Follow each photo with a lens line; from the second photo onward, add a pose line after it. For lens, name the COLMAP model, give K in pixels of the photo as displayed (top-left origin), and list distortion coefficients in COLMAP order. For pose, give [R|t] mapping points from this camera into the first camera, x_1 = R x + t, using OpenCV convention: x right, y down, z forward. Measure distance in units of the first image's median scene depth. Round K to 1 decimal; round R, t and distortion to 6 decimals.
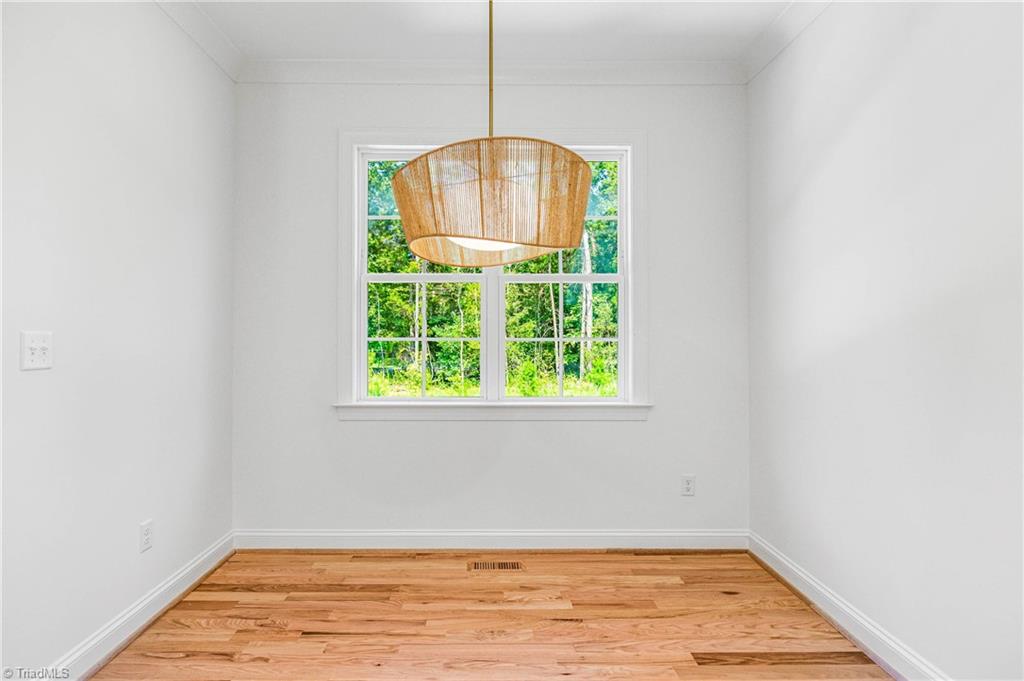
lens RADIAL K [[534.0, 0, 495.1], [0, 534.0, 331.3], [0, 0, 1]] dist [-0.019384, 0.000675]
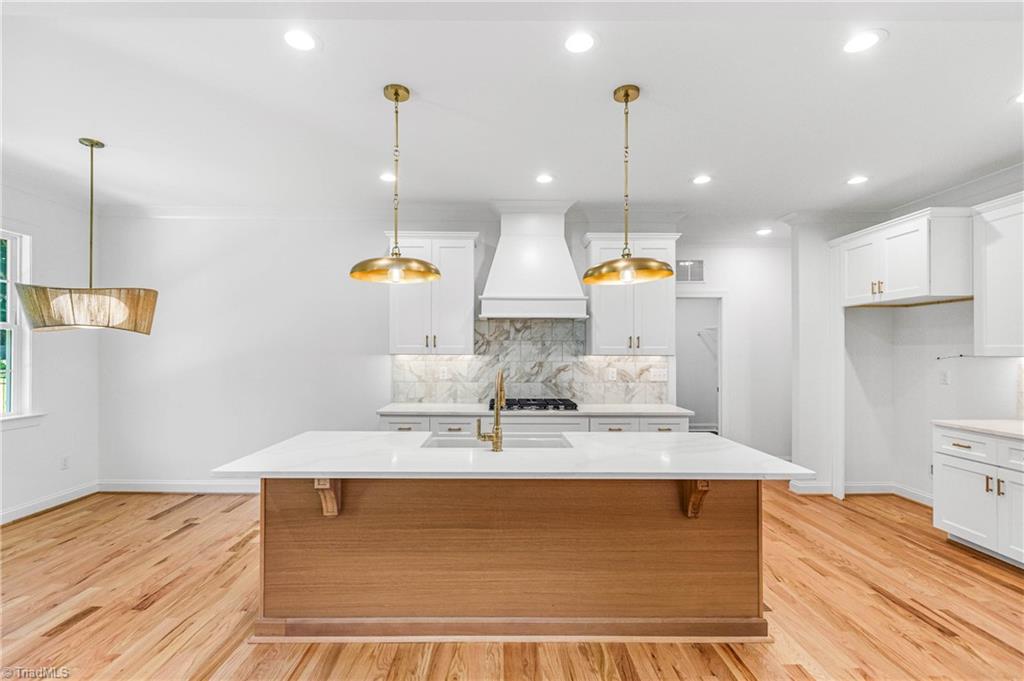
lens RADIAL K [[471.0, 0, 504.3], [0, 471.0, 347.3], [0, 0, 1]] dist [-0.001647, -0.000425]
pose [[-0.014312, 0.001493, 0.999896, -1.058741], [-0.021001, 0.999778, -0.001793, -0.074916], [-0.999677, -0.021025, -0.014278, -0.271362]]
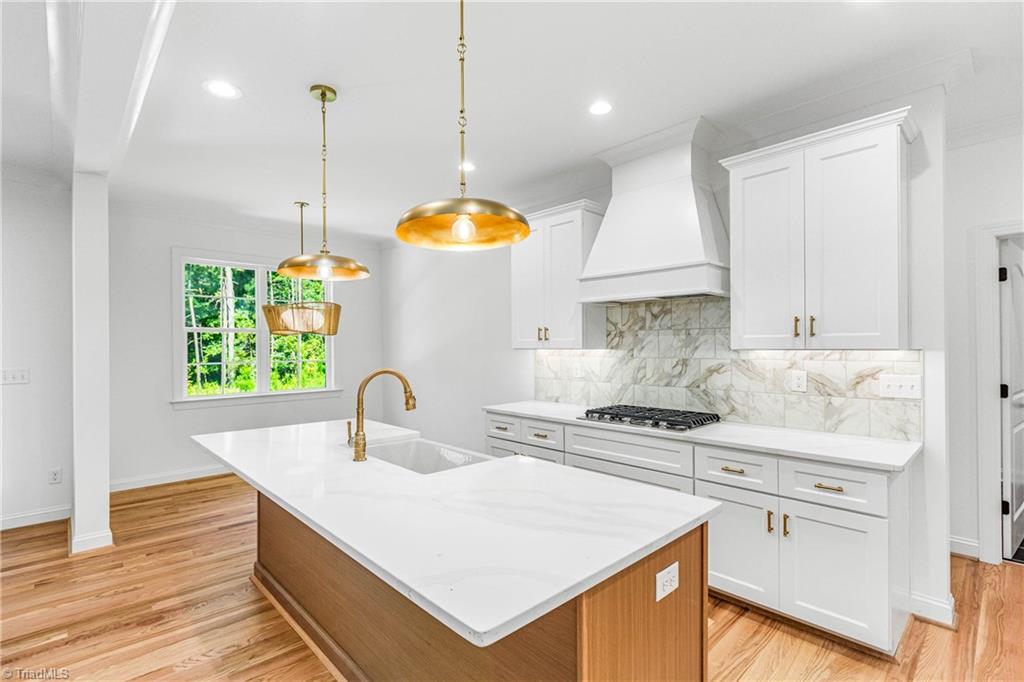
lens RADIAL K [[471.0, 0, 511.9], [0, 471.0, 346.8], [0, 0, 1]] dist [-0.001647, -0.000425]
pose [[0.723074, -0.007890, 0.690726, -0.566365], [-0.004035, 0.999869, 0.015646, -0.075931], [-0.690759, -0.014100, 0.722948, -0.932894]]
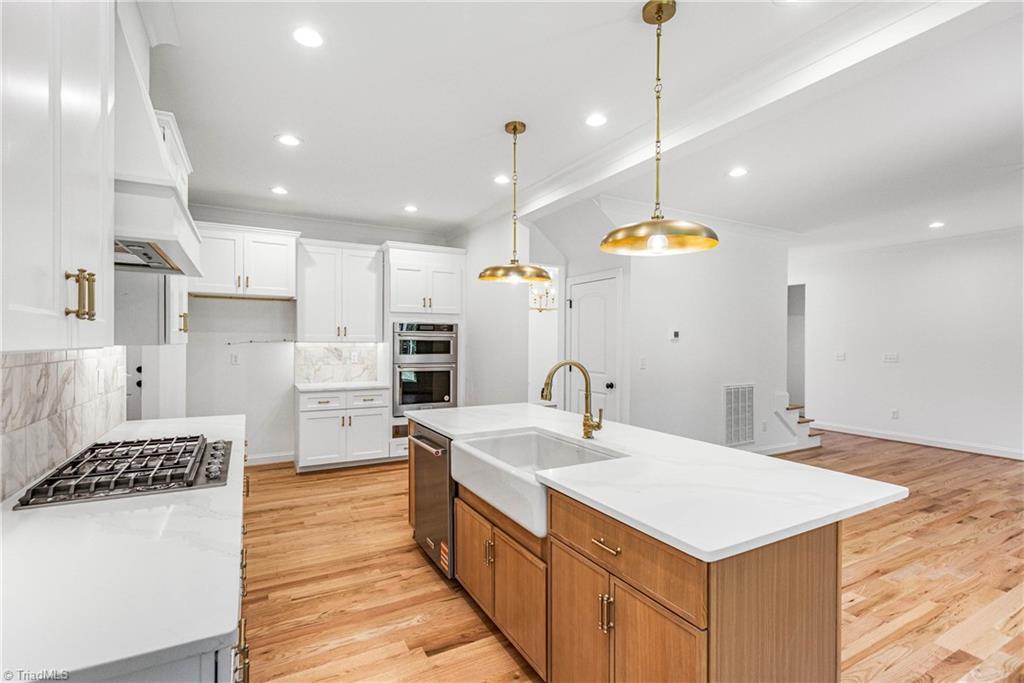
lens RADIAL K [[471.0, 0, 502.3], [0, 471.0, 343.2], [0, 0, 1]] dist [-0.001647, -0.000425]
pose [[-0.883712, -0.012588, -0.467863, 0.259195], [-0.006321, 0.999868, -0.014963, -0.053626], [0.467989, -0.010265, -0.883674, 0.385711]]
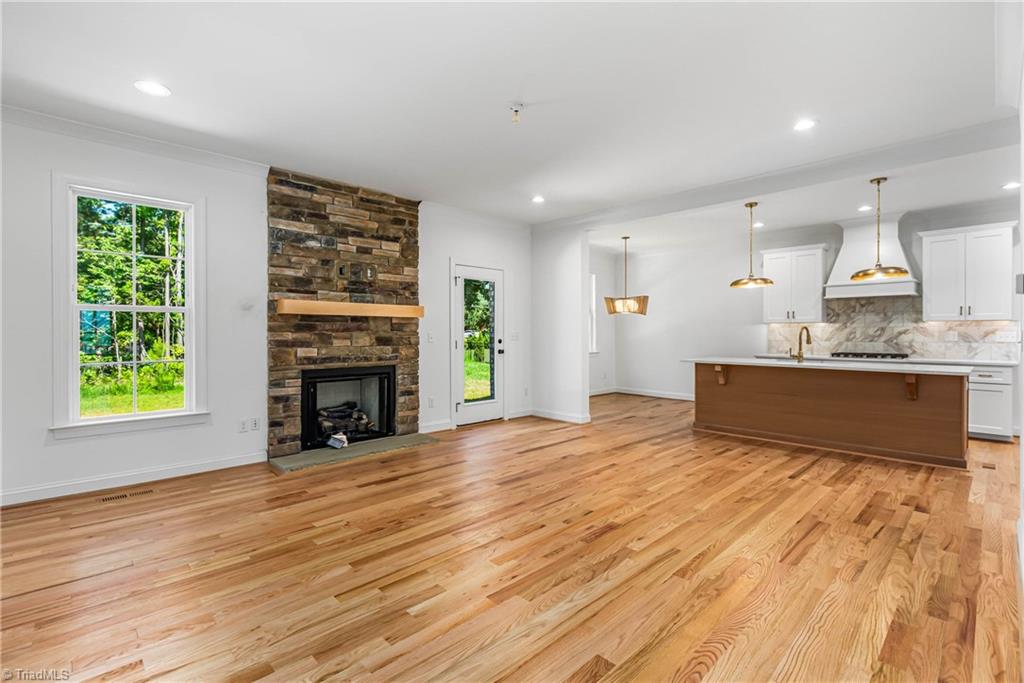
lens RADIAL K [[471.0, 0, 509.9], [0, 471.0, 334.3], [0, 0, 1]] dist [-0.001647, -0.000425]
pose [[0.719099, -0.009059, 0.694849, -2.243140], [-0.006388, 0.999787, 0.019645, -0.031503], [-0.694878, -0.018566, 0.718888, -0.777571]]
